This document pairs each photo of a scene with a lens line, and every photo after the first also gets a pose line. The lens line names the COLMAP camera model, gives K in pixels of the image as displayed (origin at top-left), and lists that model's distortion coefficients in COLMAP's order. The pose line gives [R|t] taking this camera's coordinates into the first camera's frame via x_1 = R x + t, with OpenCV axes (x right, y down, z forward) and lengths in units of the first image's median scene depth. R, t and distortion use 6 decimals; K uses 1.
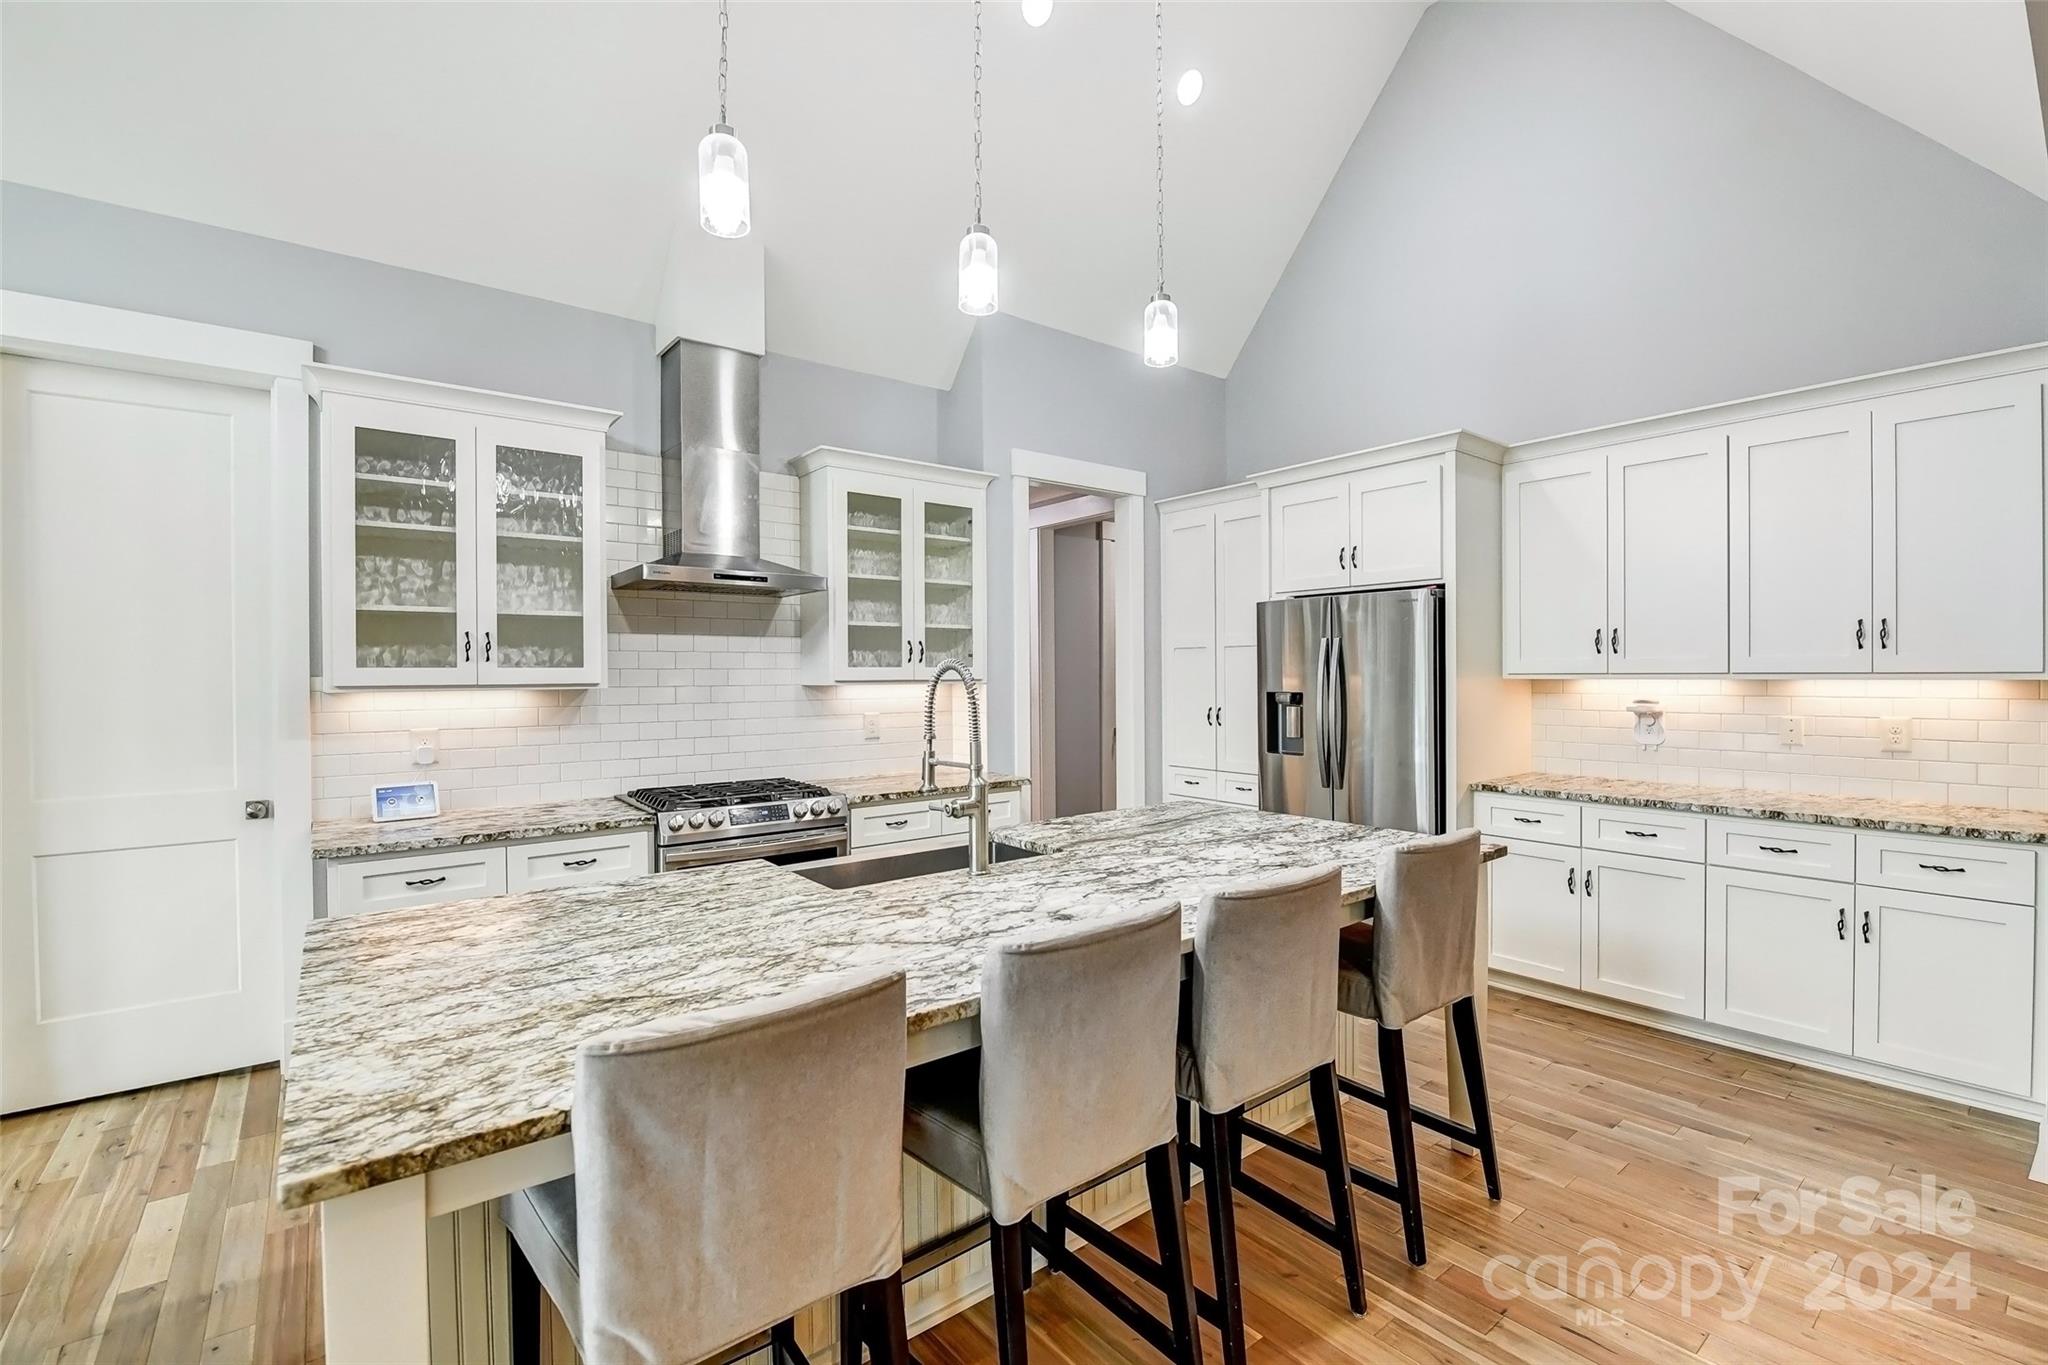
lens RADIAL K [[876.0, 0, 1024.0], [0, 876.0, 682.5], [0, 0, 1]] dist [-0.030786, 0.000012]
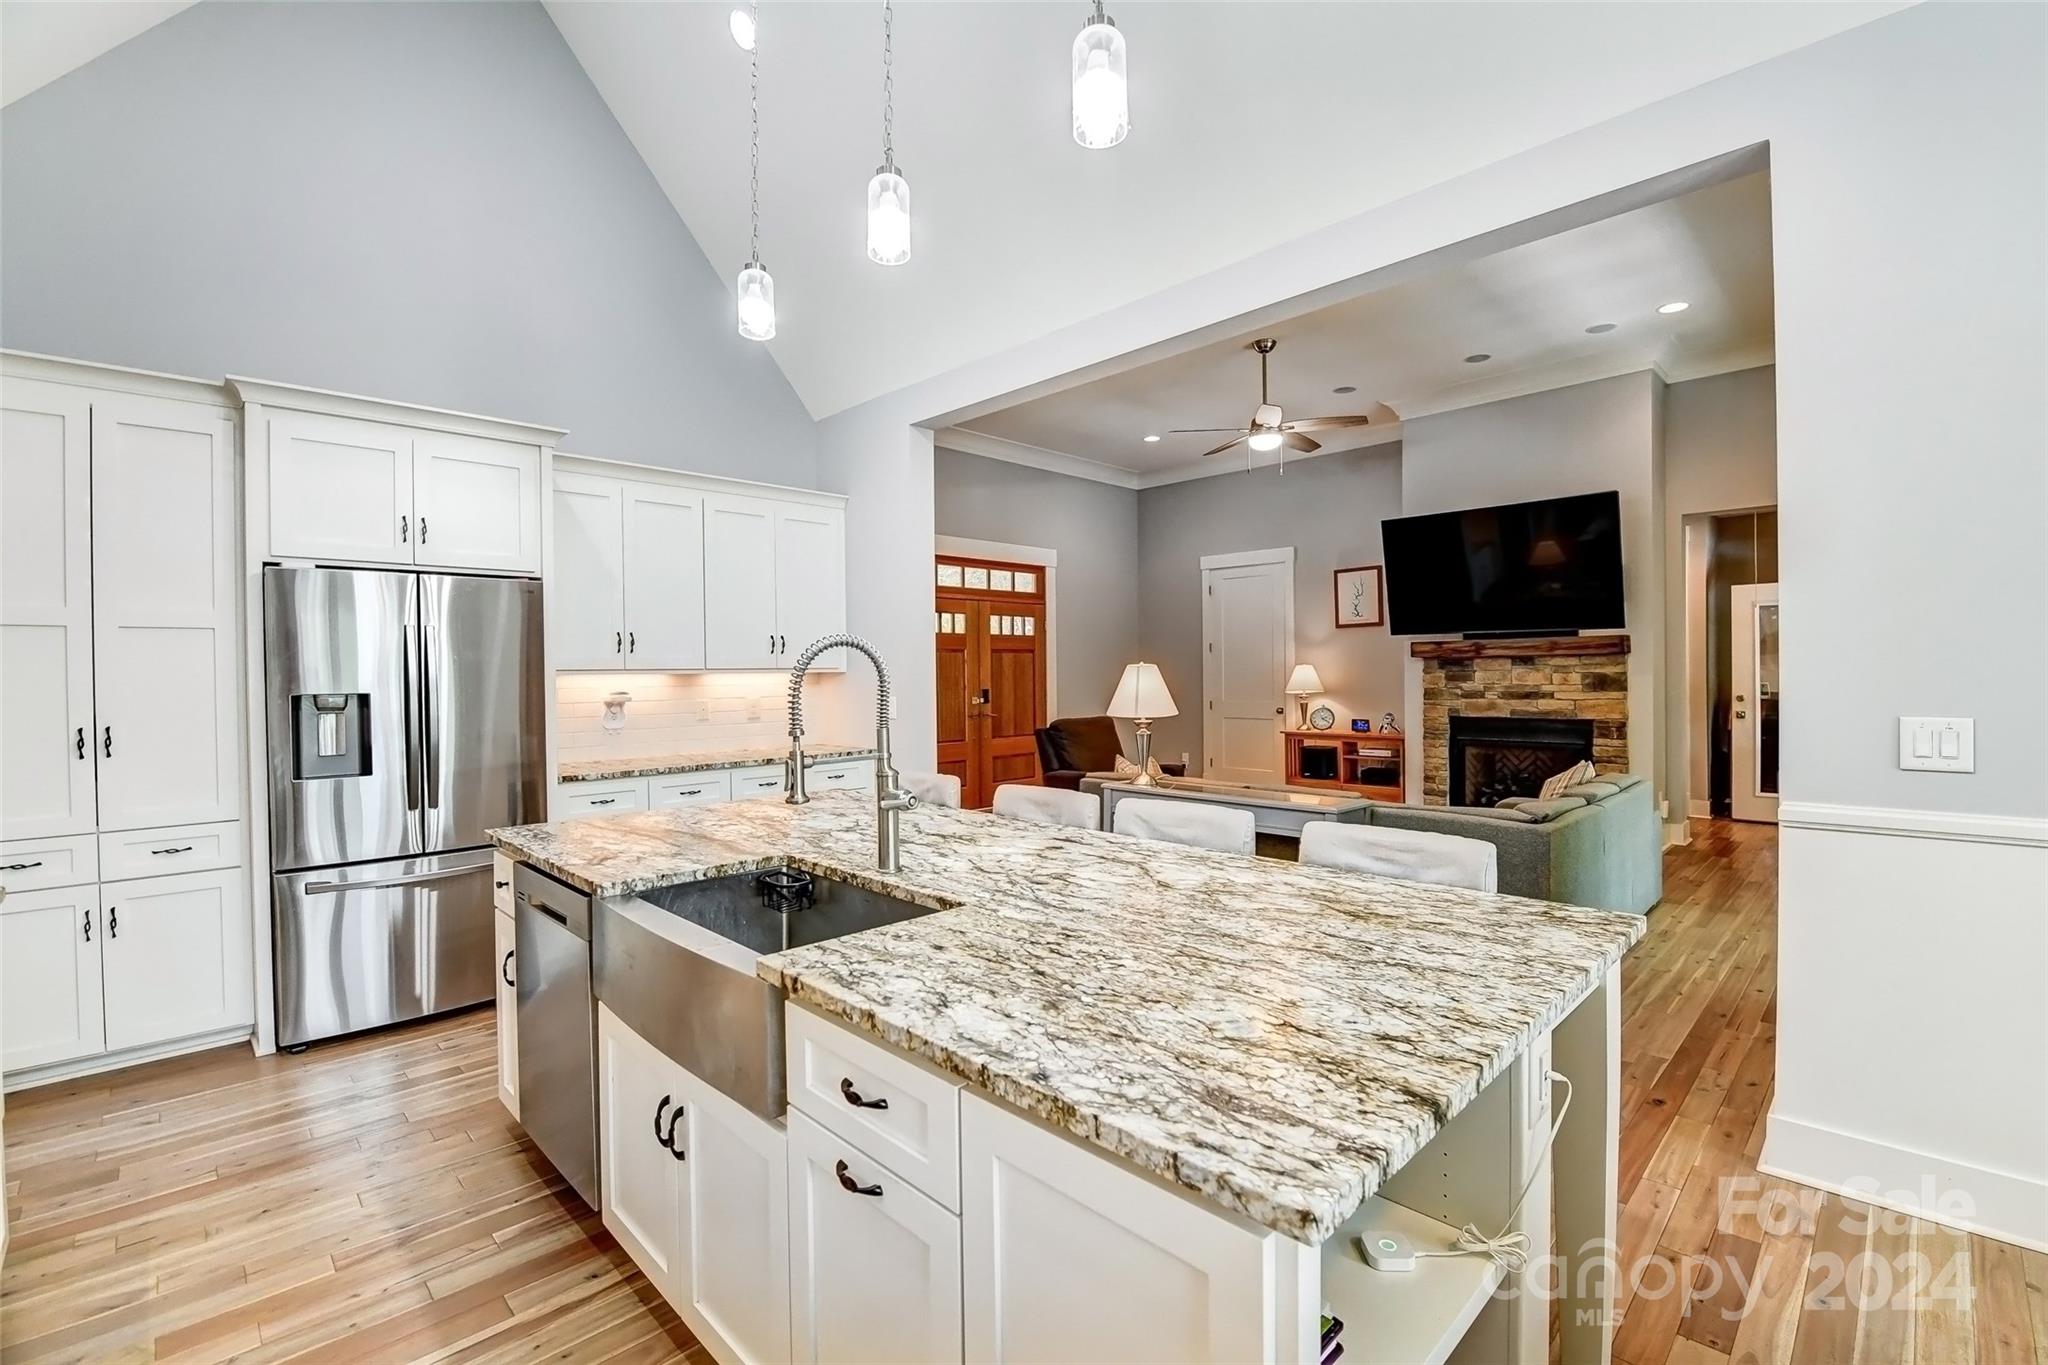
lens RADIAL K [[885.3, 0, 1034.4], [0, 885.3, 678.3], [0, 0, 1]] dist [-0.001773, -0.000172]
pose [[-0.099120, -0.002223, 0.995073, -1.019348], [0.020449, 0.999782, 0.004271, 0.013569], [-0.994865, 0.020772, -0.099052, 0.957342]]
